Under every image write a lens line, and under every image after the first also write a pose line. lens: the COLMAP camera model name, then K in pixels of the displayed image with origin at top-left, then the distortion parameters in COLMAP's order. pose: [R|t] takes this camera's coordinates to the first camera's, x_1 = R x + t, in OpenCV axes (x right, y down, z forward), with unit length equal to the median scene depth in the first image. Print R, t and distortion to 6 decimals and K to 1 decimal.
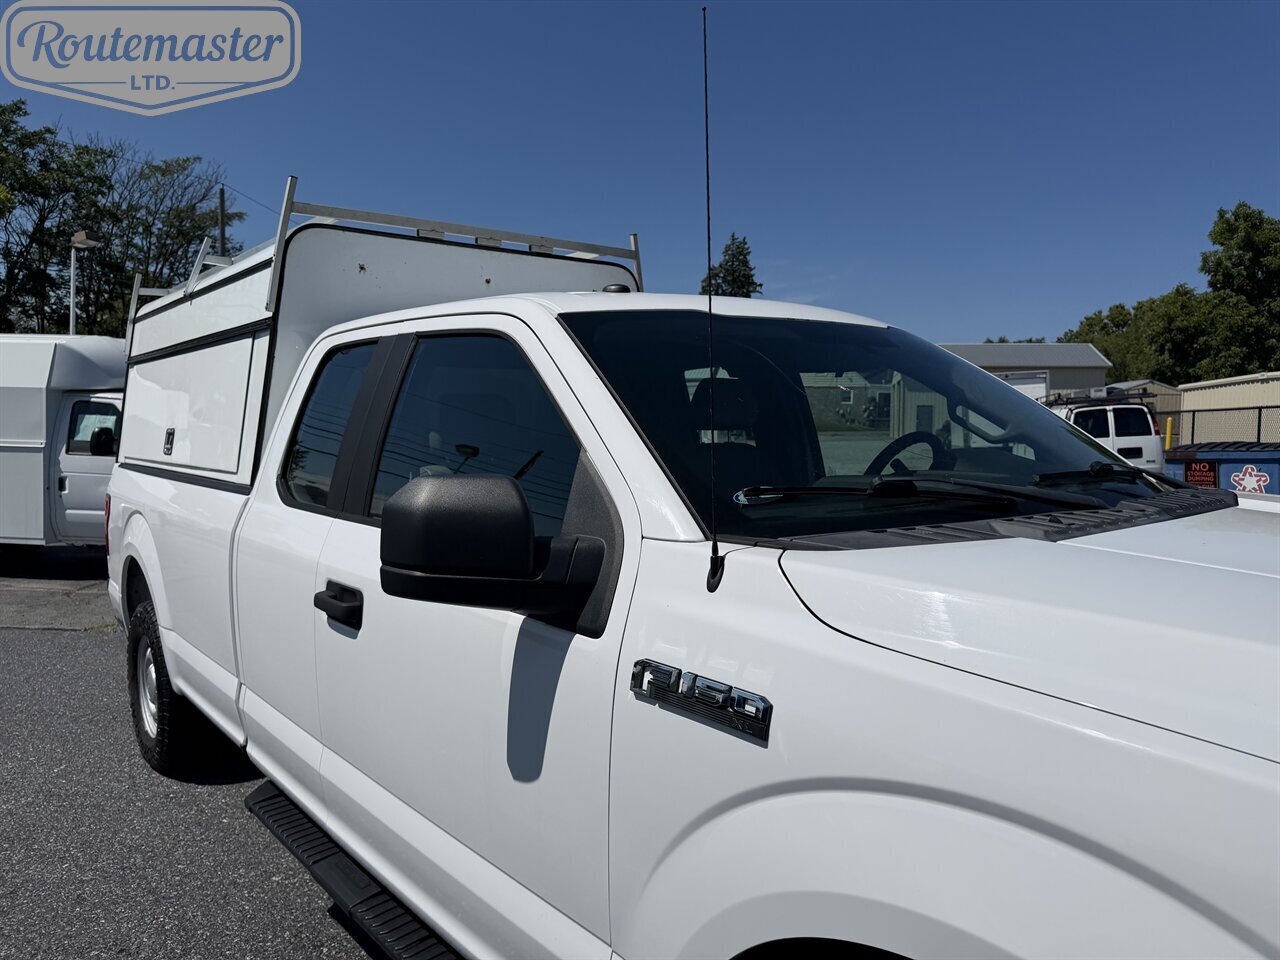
lens RADIAL K [[905.4, 0, 643.7], [0, 905.4, 476.3], [0, 0, 1]] dist [0.029618, -0.035567]
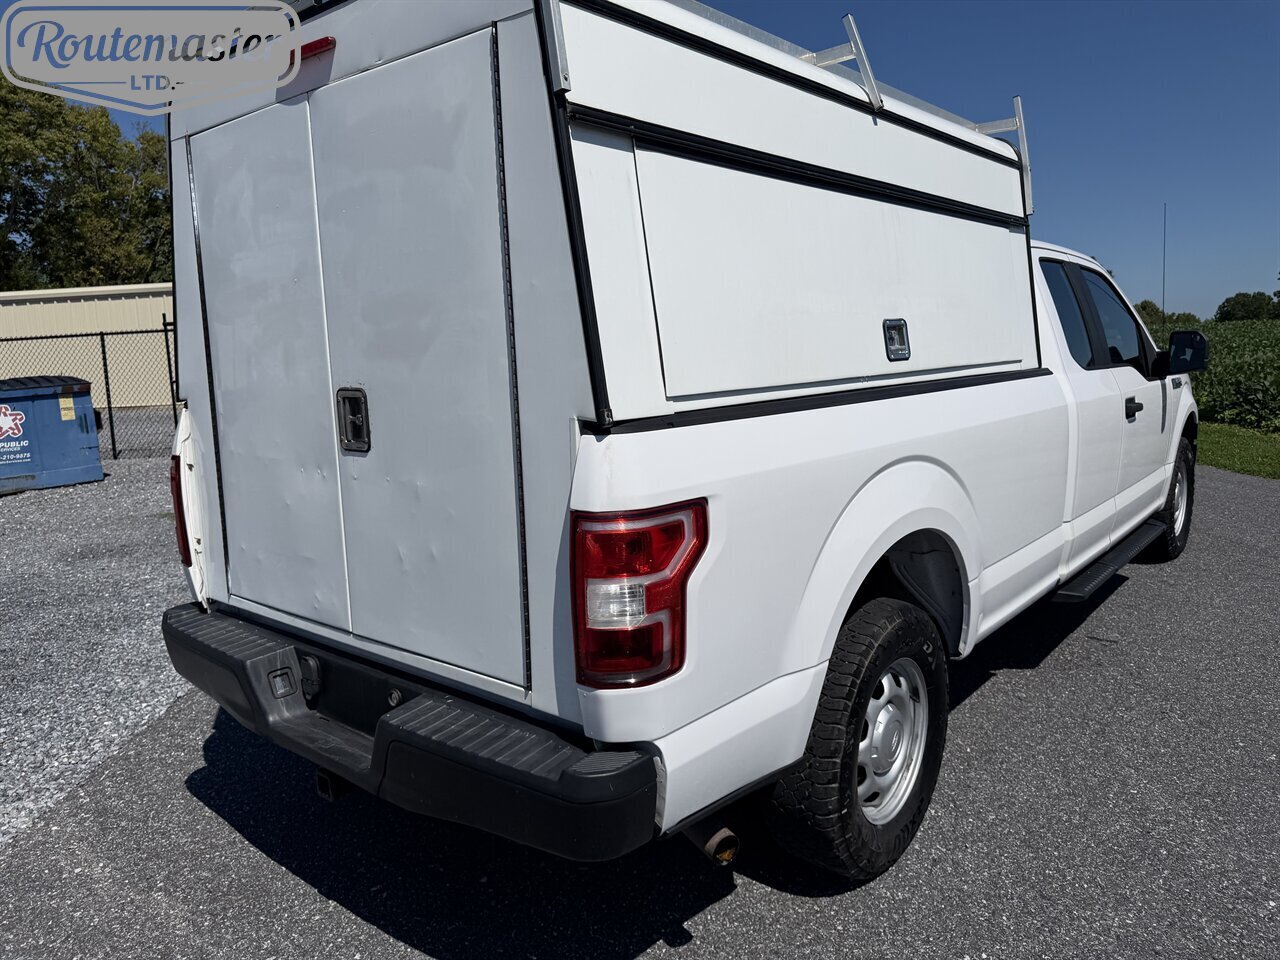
lens RADIAL K [[905.4, 0, 647.3], [0, 905.4, 484.3], [0, 0, 1]] dist [0.029618, -0.035567]
pose [[-0.186386, -0.138347, 0.972687, -0.502356], [0.088490, 0.983648, 0.156862, -0.023844], [-0.978483, 0.115310, -0.171096, 0.576447]]
